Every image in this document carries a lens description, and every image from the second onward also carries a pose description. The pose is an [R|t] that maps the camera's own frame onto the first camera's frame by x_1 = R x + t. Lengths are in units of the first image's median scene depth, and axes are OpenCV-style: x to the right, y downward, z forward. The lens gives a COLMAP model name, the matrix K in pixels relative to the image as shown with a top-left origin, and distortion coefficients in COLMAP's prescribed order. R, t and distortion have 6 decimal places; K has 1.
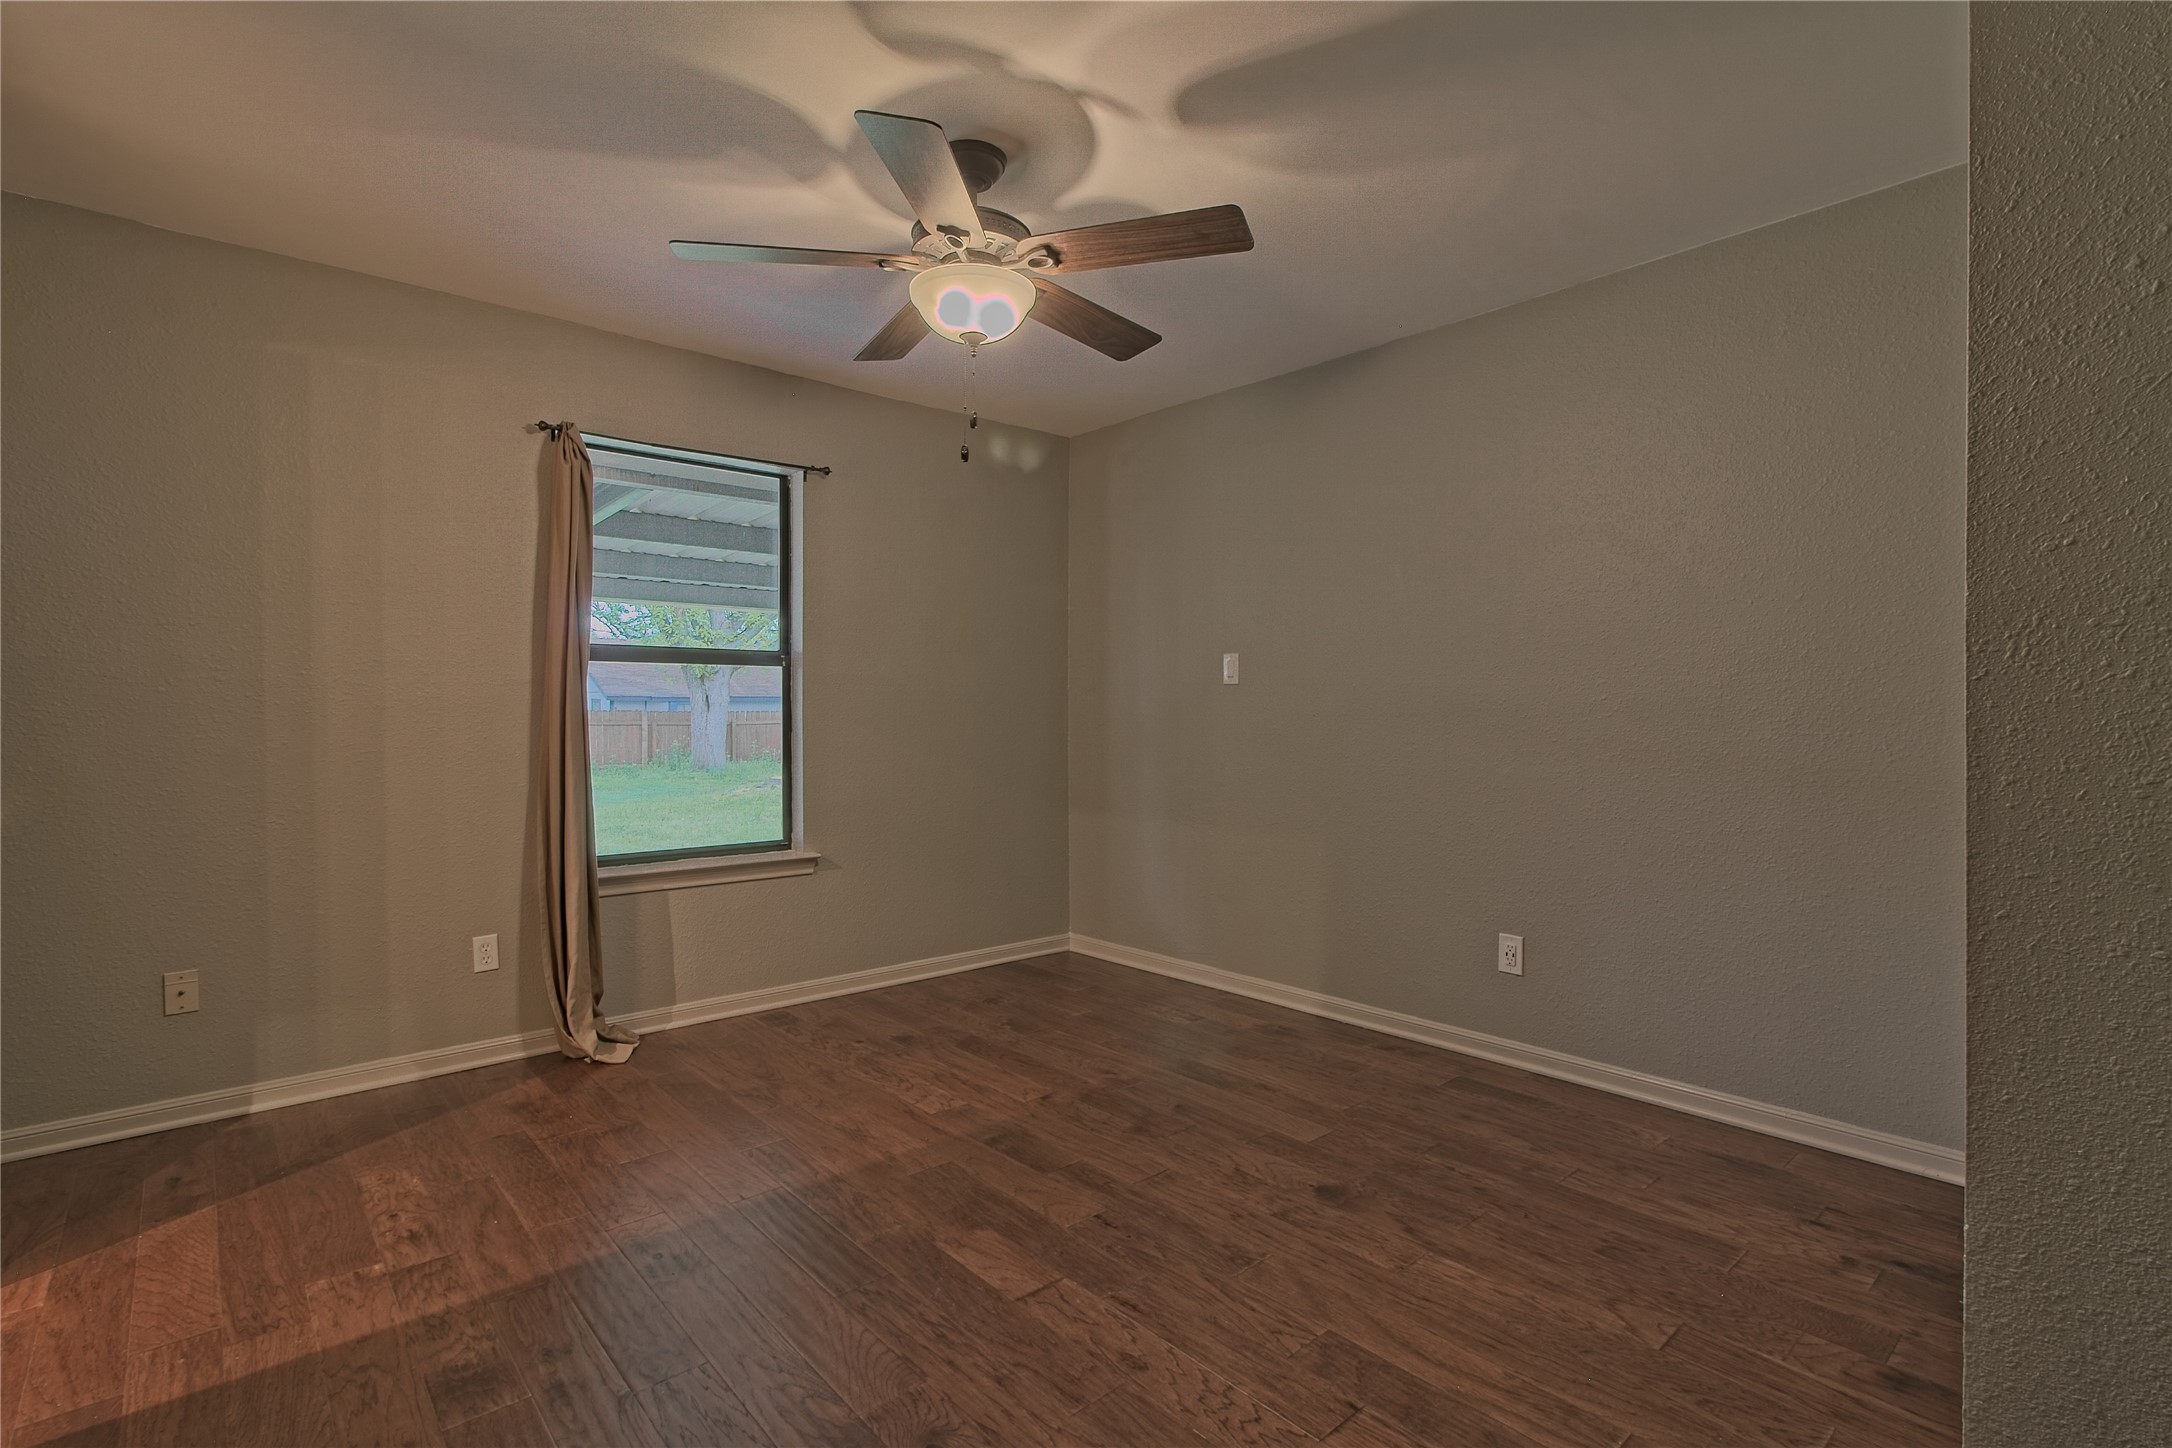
lens RADIAL K [[1003.8, 0, 1096.9], [0, 1003.8, 706.8], [0, 0, 1]] dist [-0.005685, 0.000971]
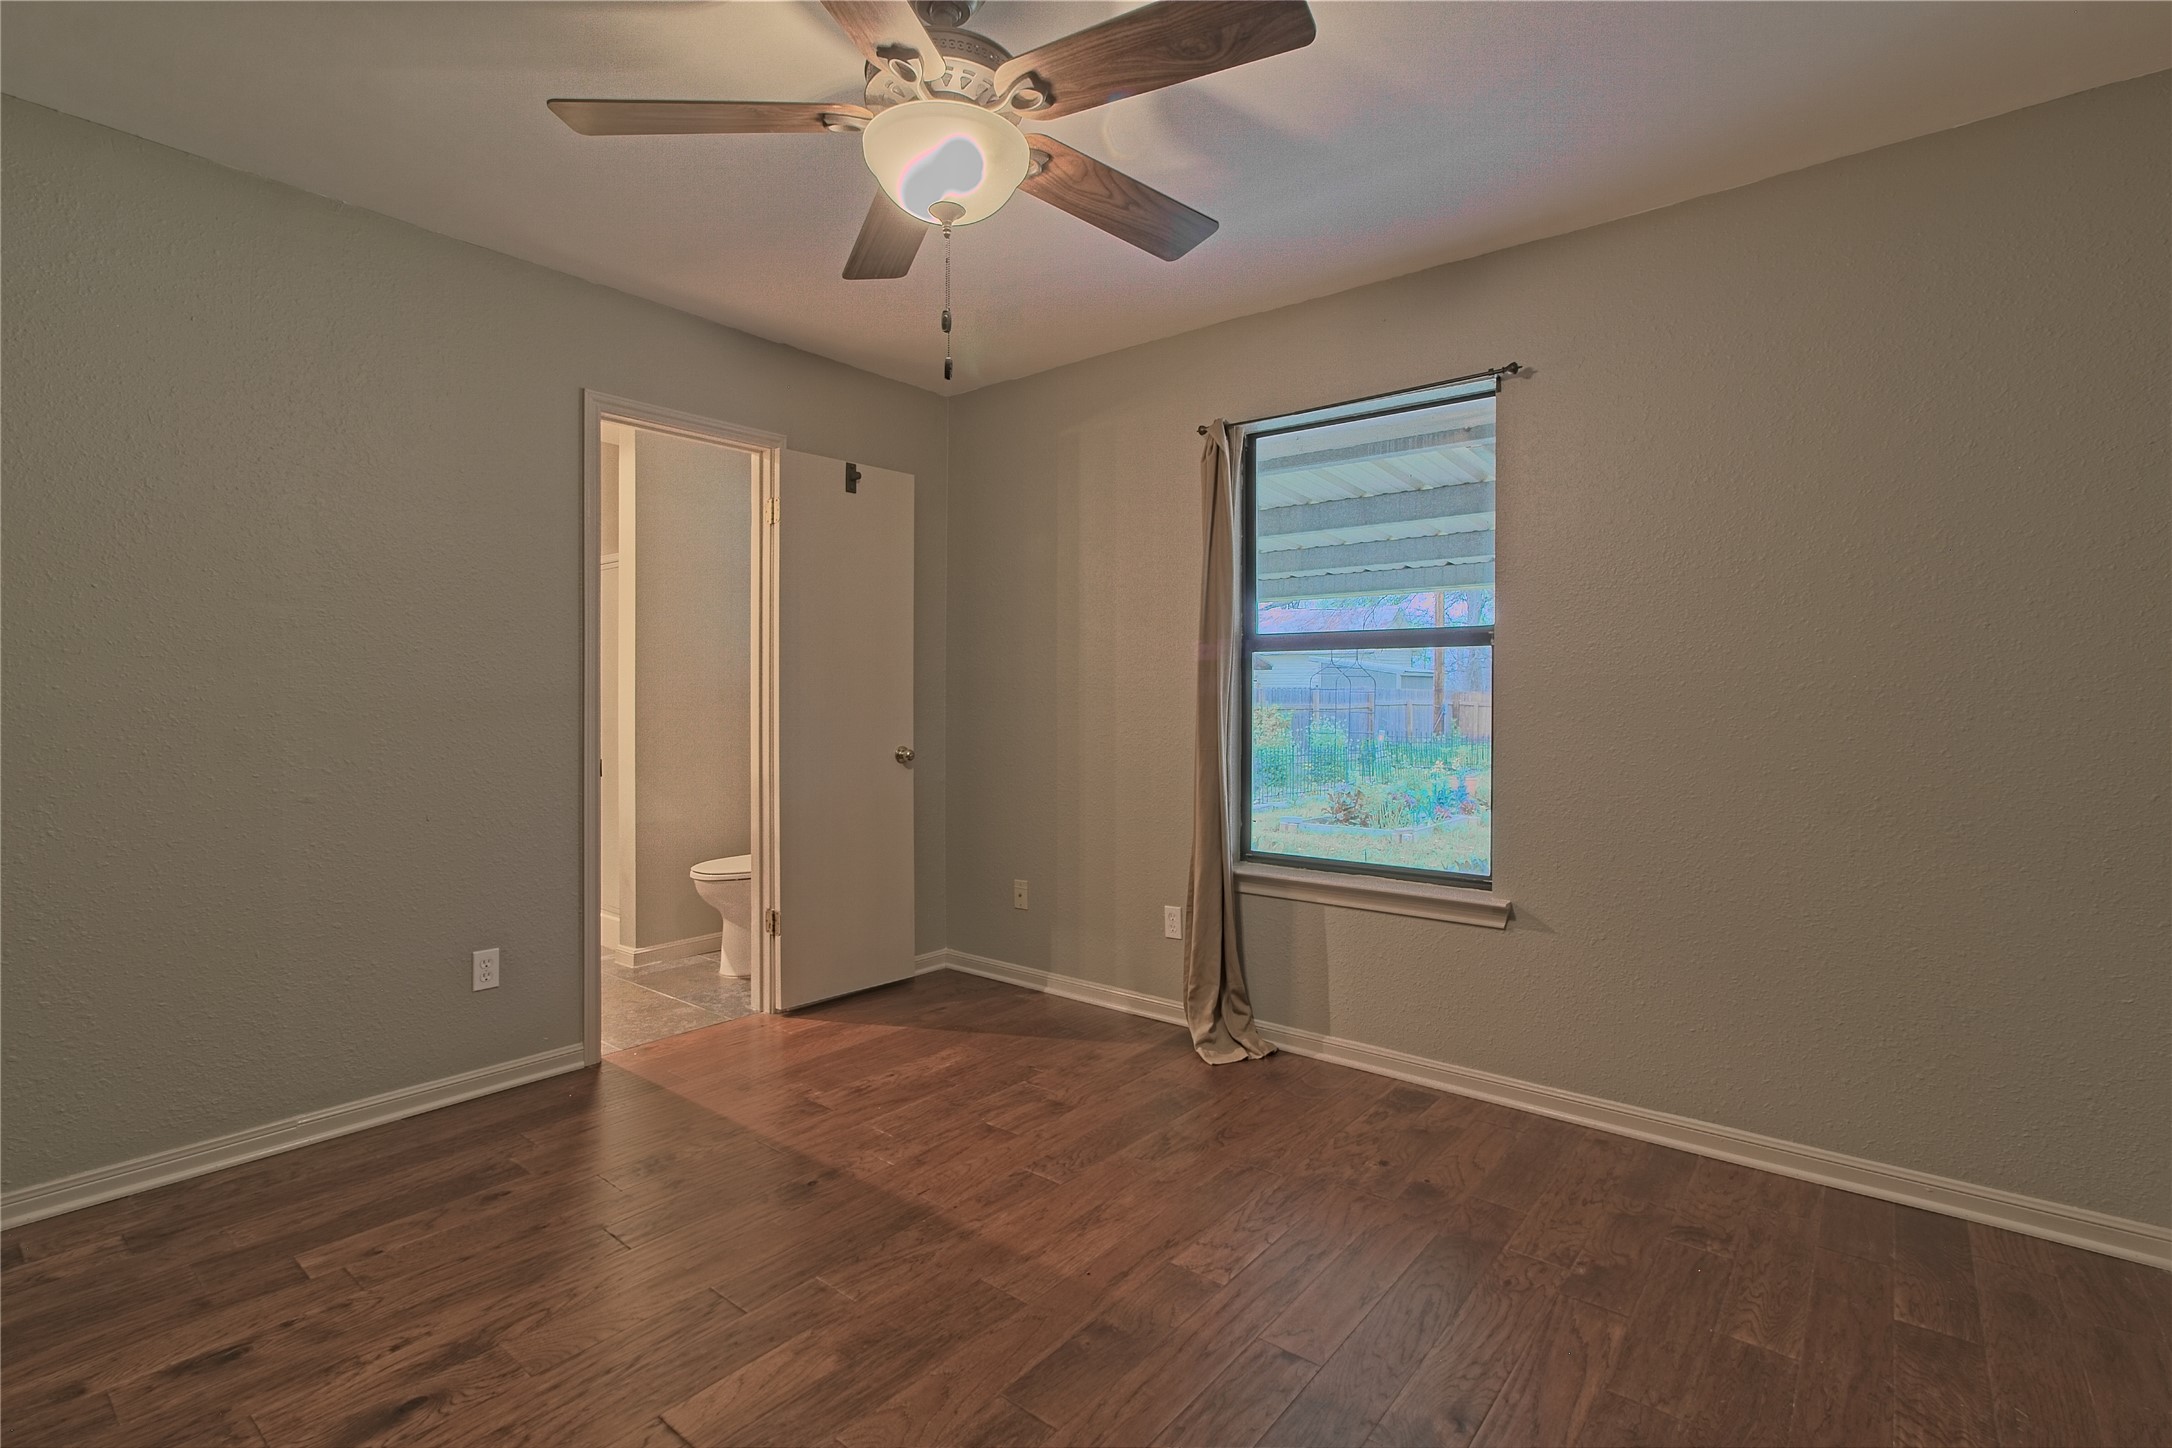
lens RADIAL K [[1003.8, 0, 1096.9], [0, 1003.8, 706.8], [0, 0, 1]] dist [-0.005685, 0.000971]
pose [[0.167044, 0.000430, -0.985949, 0.498474], [-0.002627, 0.999997, -0.000009, 0.008879], [0.985946, 0.002591, 0.167045, 0.774882]]
